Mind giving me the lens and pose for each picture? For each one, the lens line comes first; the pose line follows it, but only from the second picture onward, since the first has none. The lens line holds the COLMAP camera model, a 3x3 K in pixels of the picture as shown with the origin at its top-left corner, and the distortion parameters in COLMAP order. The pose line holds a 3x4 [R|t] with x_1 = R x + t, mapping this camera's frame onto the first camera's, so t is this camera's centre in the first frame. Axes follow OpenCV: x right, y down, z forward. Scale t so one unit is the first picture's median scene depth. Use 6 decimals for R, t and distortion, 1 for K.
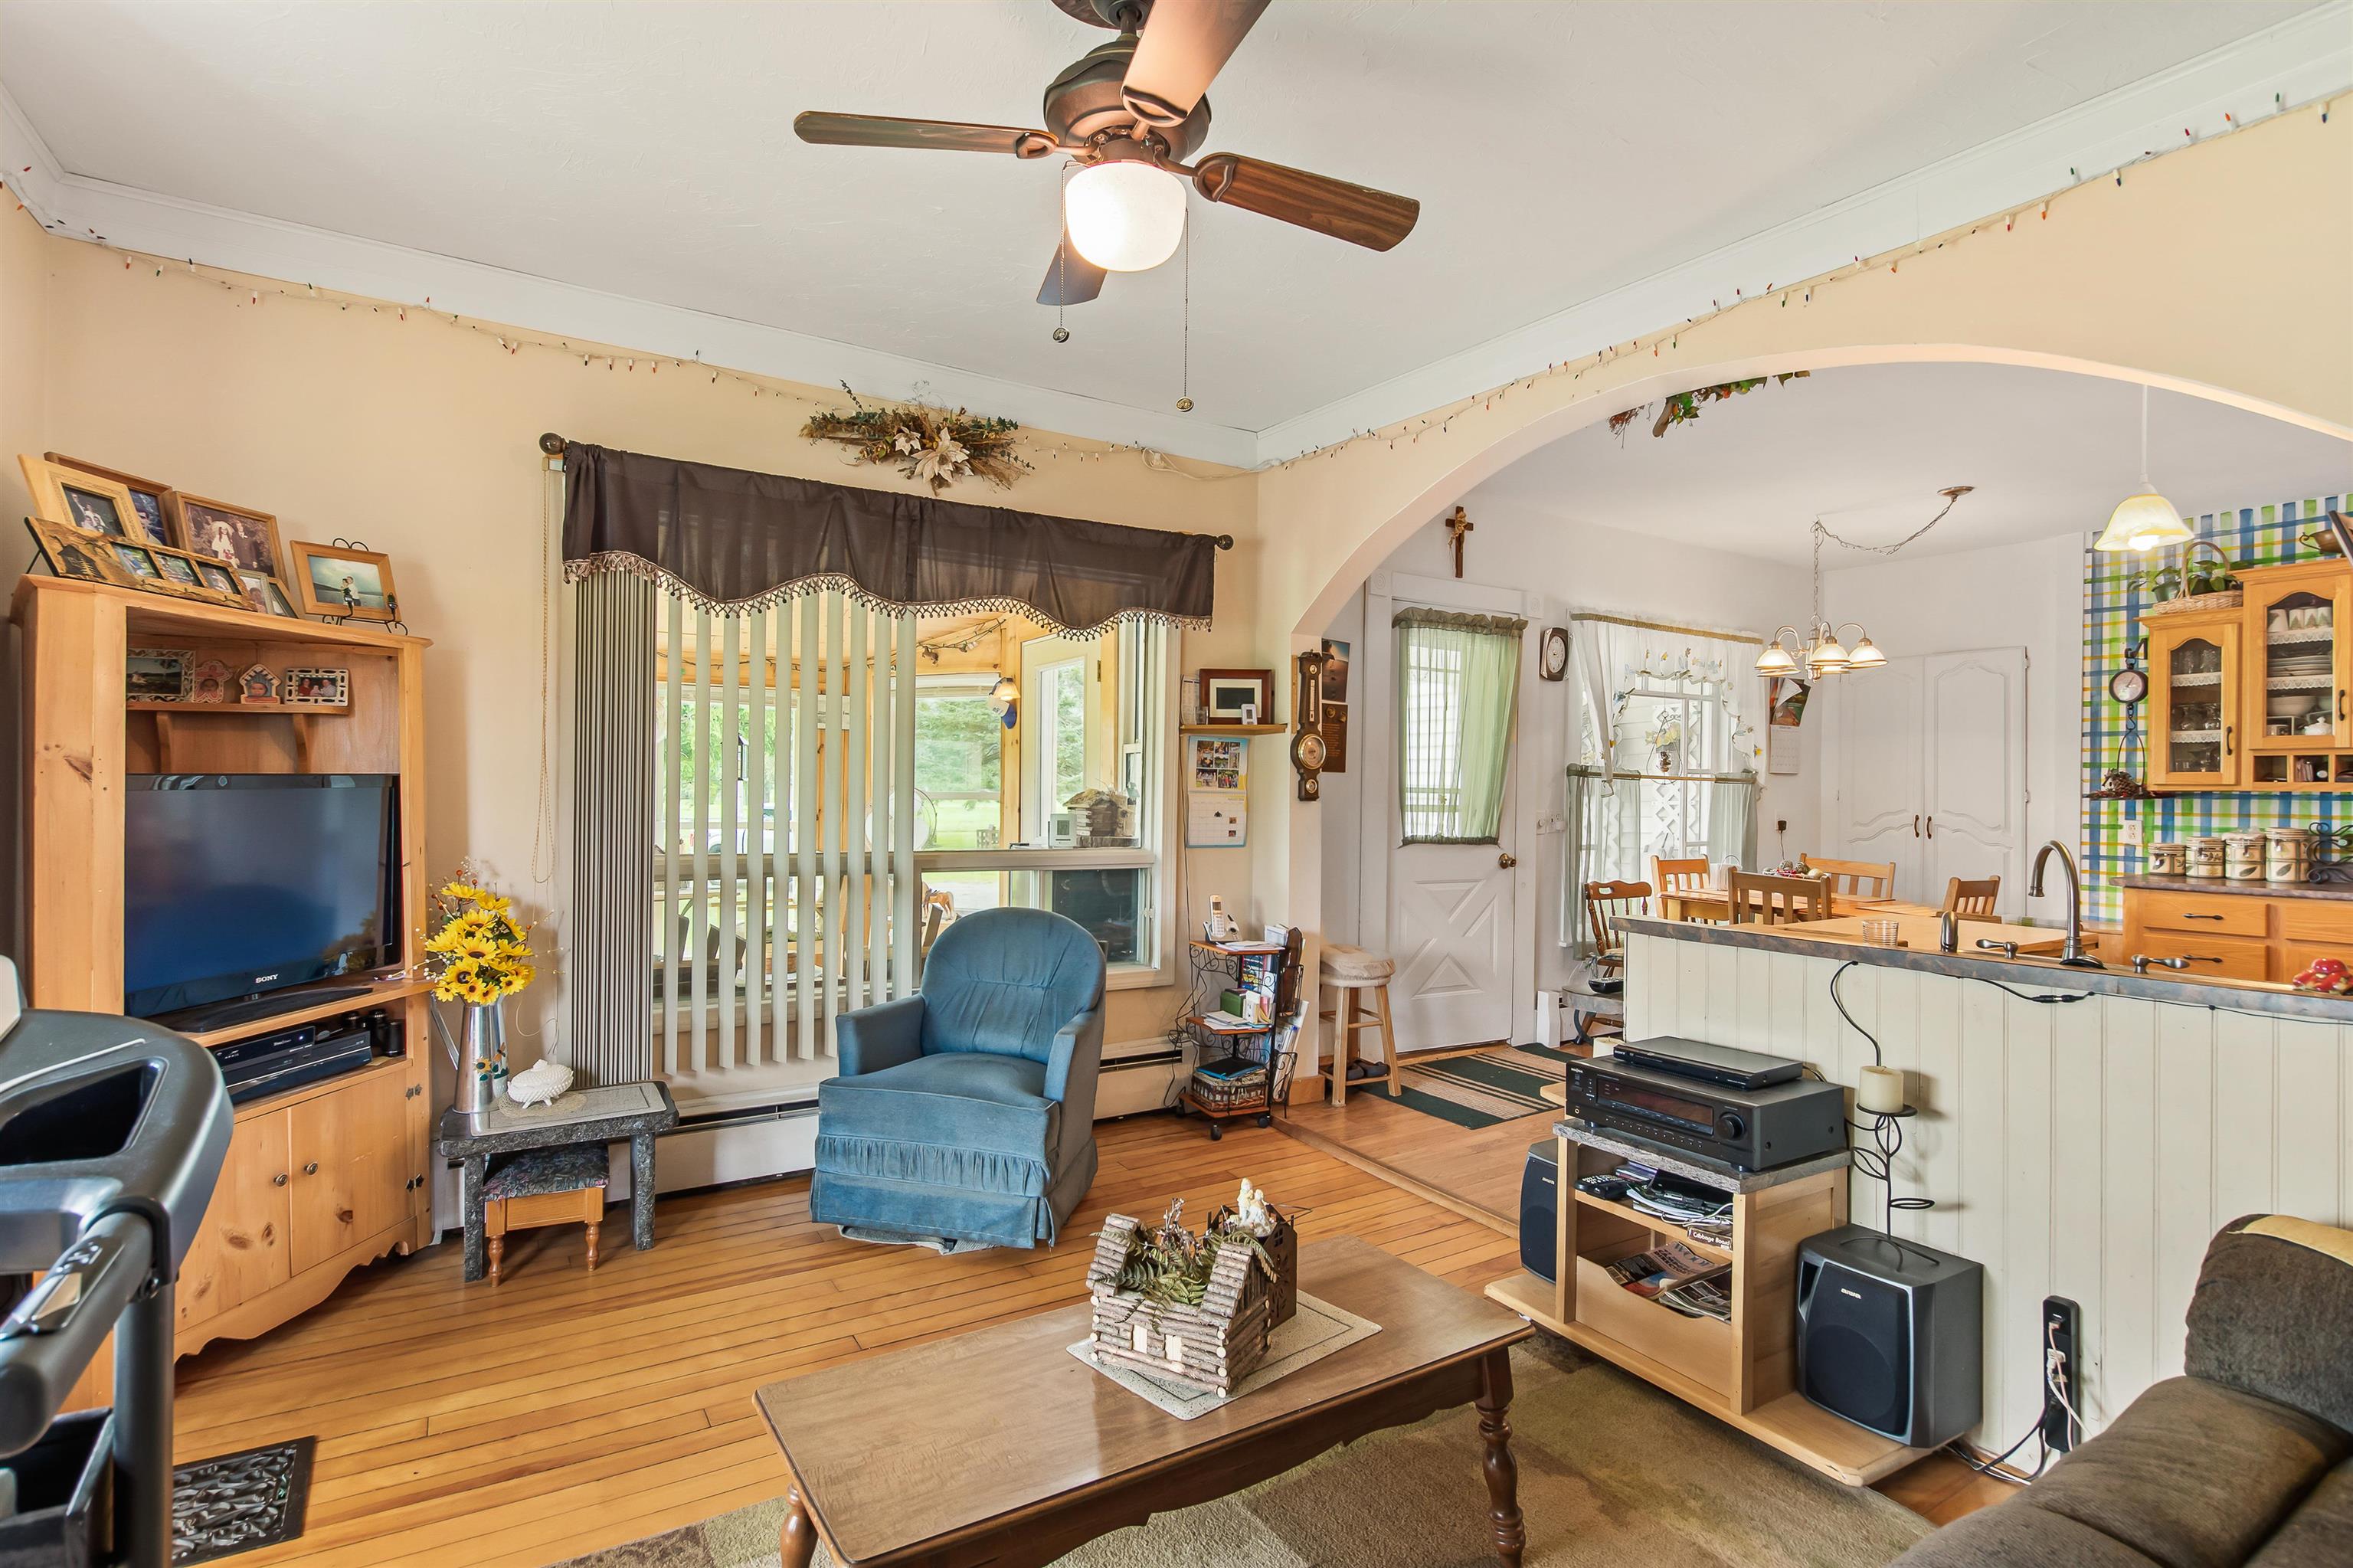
lens RADIAL K [[1126.4, 0, 1180.3], [0, 1126.4, 789.5], [0, 0, 1]] dist [0.003147, -0.003815]
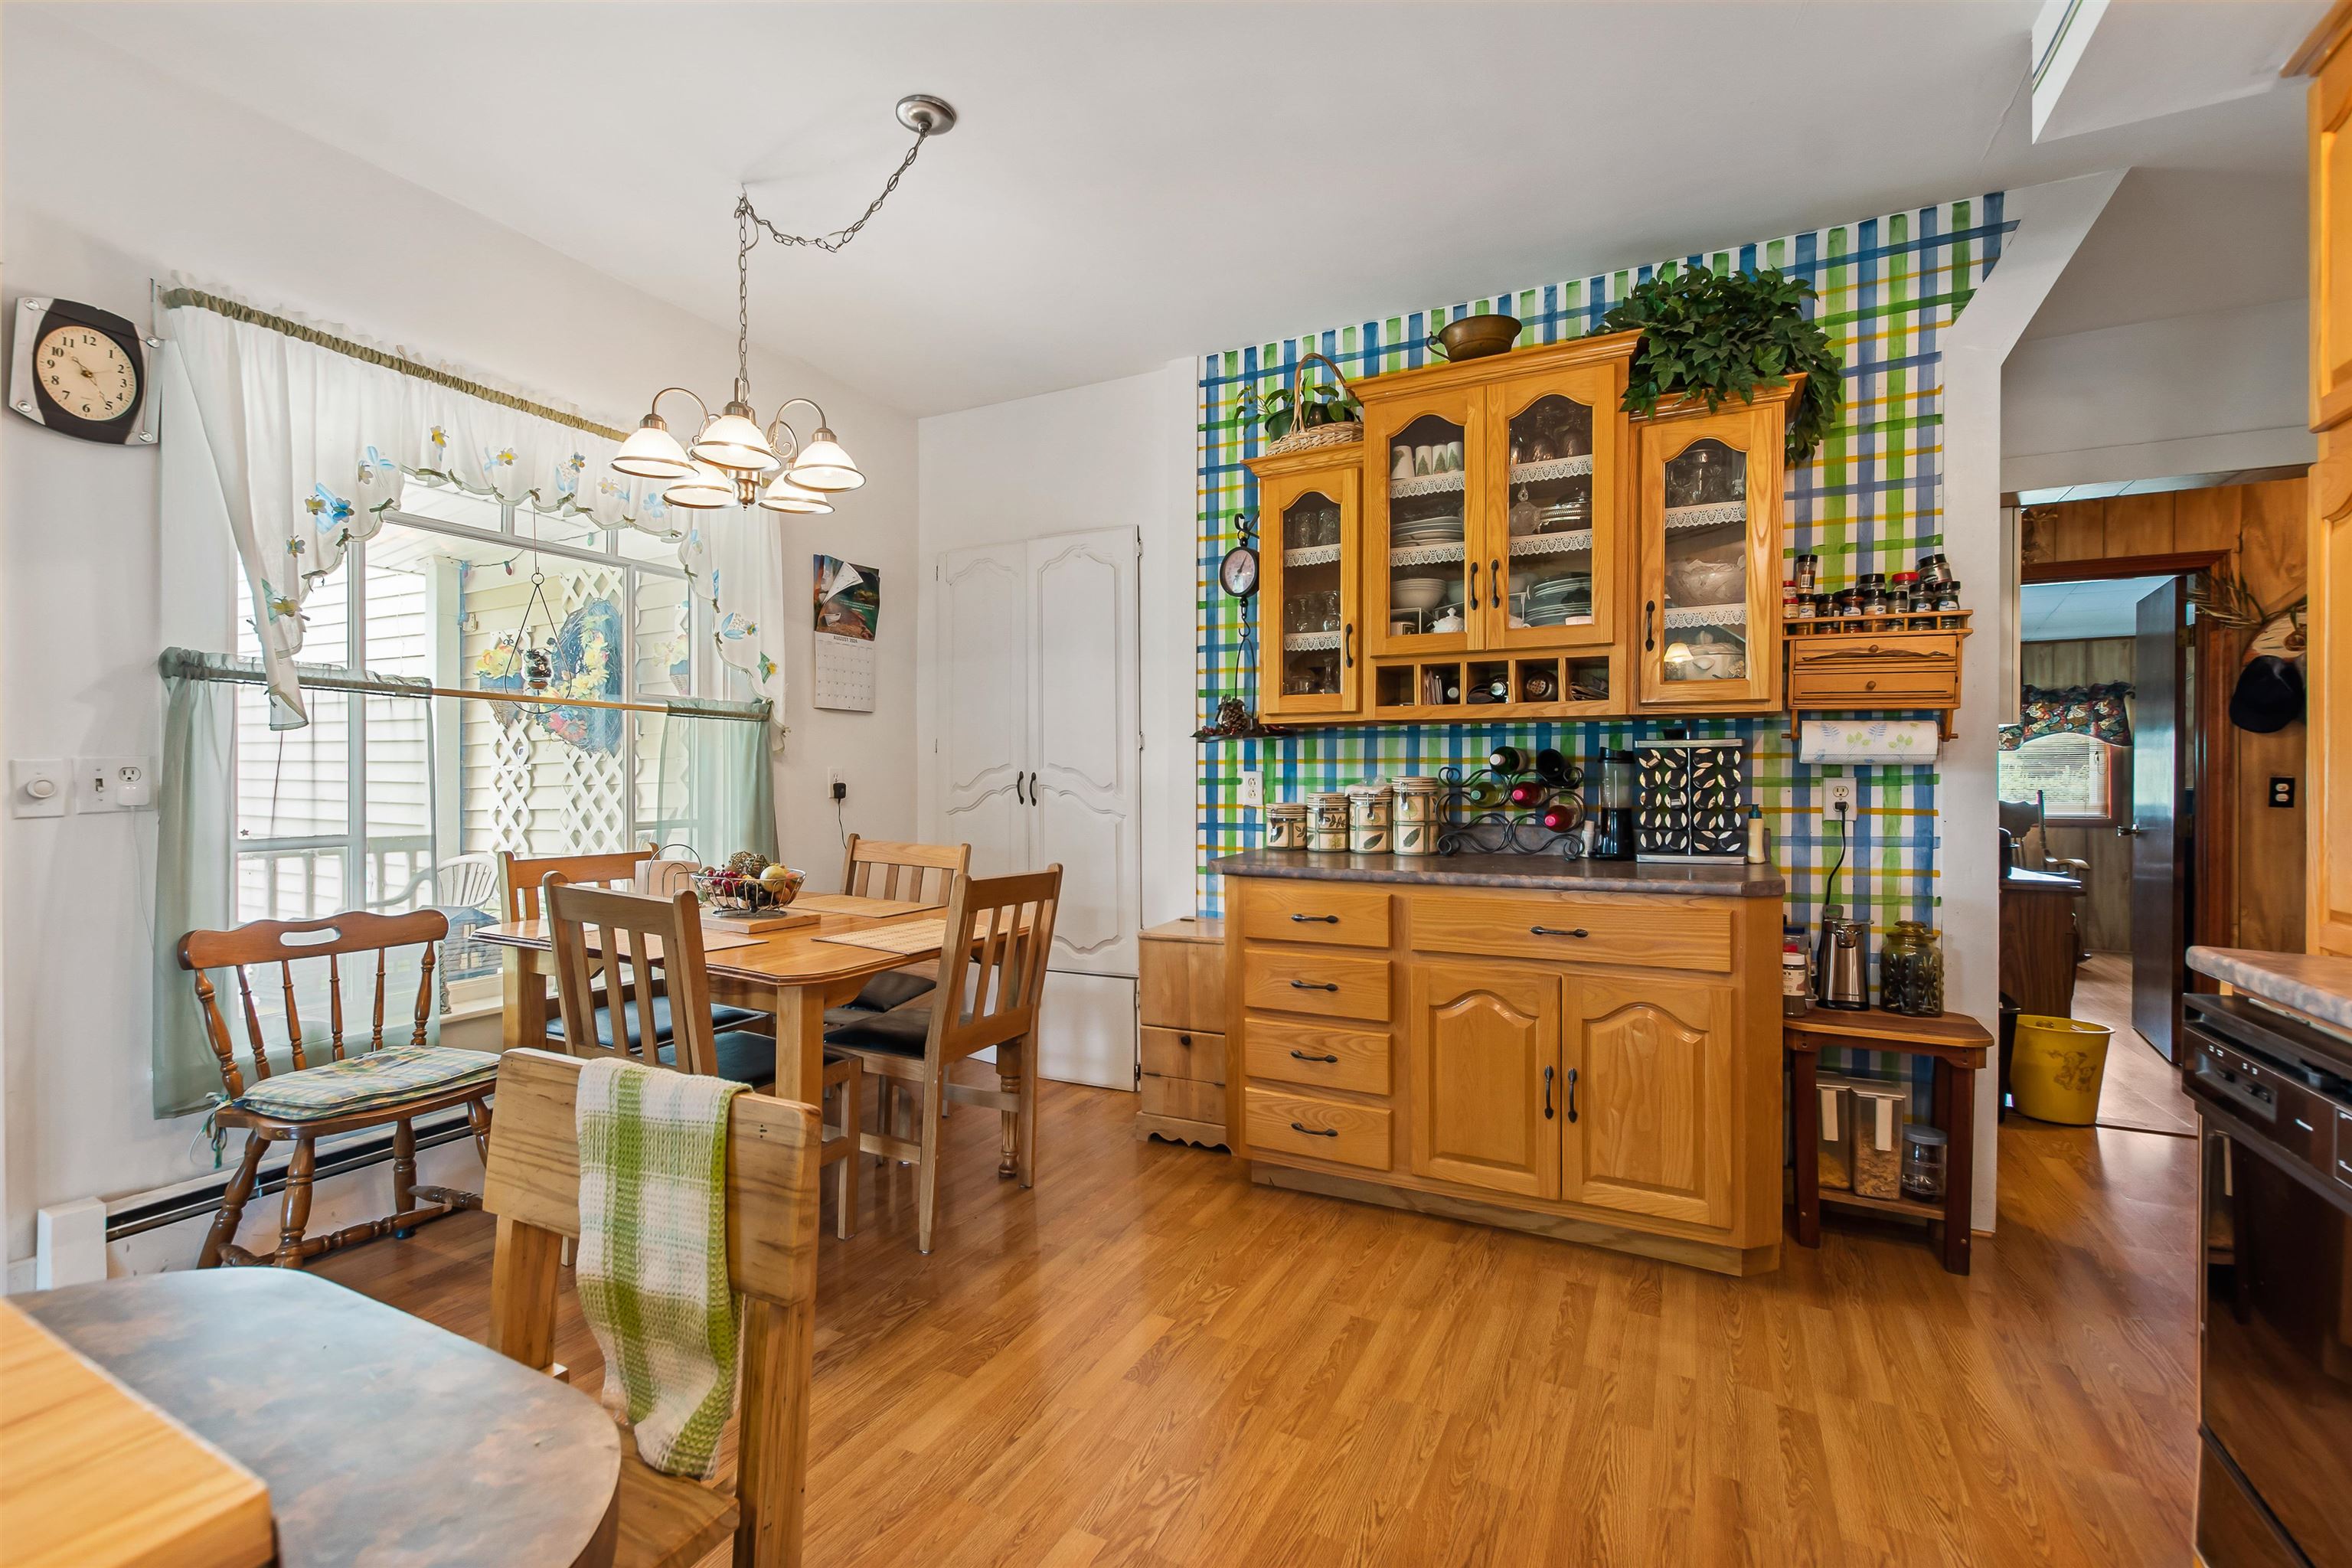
lens RADIAL K [[1028.0, 0, 1175.2], [0, 1028.0, 781.1], [0, 0, 1]] dist [-0.001319, -0.000622]
pose [[0.857740, -0.012148, 0.513941, 0.512395], [0.007578, 0.999911, 0.010988, 0.027915], [-0.514028, -0.005530, 0.857755, 0.514347]]
